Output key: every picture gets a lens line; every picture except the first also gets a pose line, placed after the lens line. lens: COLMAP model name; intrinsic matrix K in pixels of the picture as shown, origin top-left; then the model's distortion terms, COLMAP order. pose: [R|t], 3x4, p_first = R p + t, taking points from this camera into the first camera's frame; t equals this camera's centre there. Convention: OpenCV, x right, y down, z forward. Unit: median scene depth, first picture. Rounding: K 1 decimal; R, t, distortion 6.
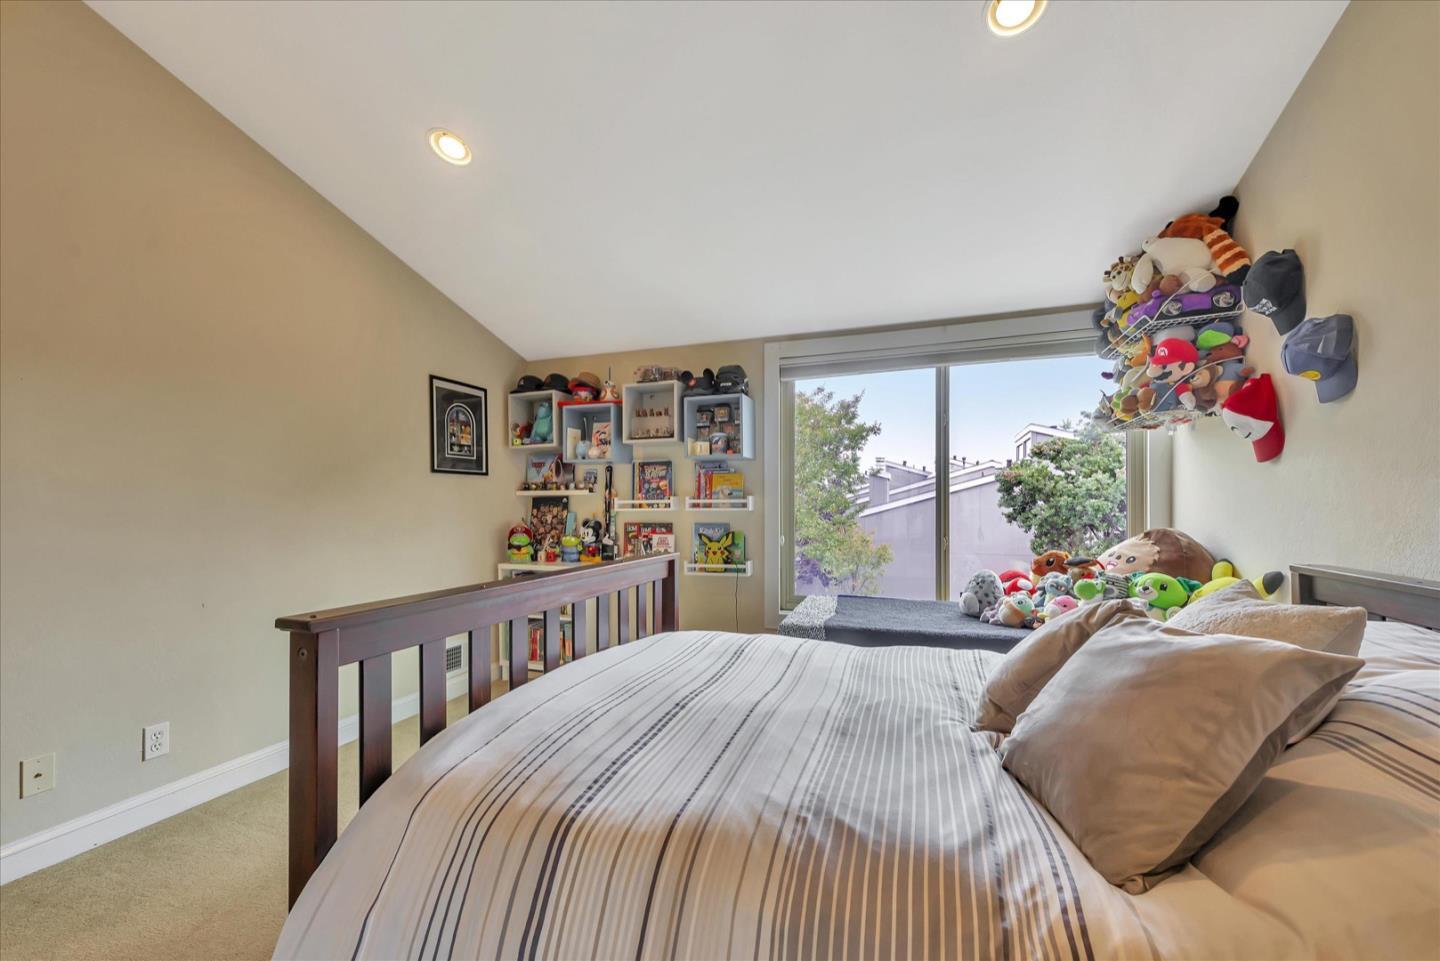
lens RADIAL K [[571.8, 0, 724.0], [0, 571.8, 505.7], [0, 0, 1]] dist [0.002941, -0.000074]
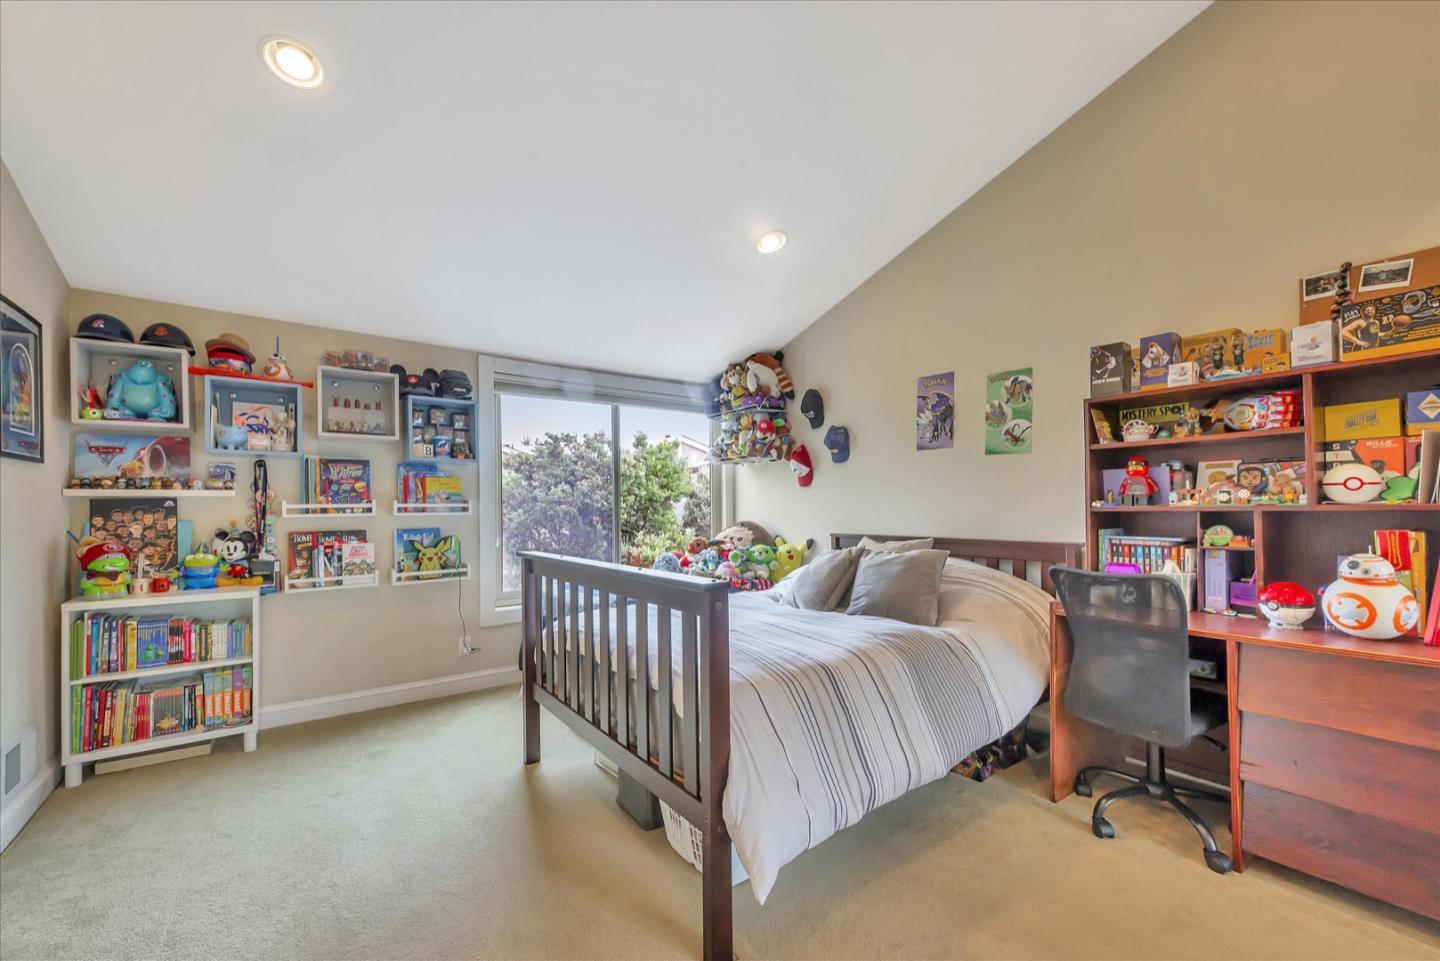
lens RADIAL K [[571.8, 0, 724.0], [0, 571.8, 505.7], [0, 0, 1]] dist [0.002941, -0.000074]
pose [[0.557239, 0.002046, 0.830350, -0.516733], [0.006823, 0.999952, -0.007042, 0.002673], [-0.830324, 0.009589, 0.557198, 0.043636]]
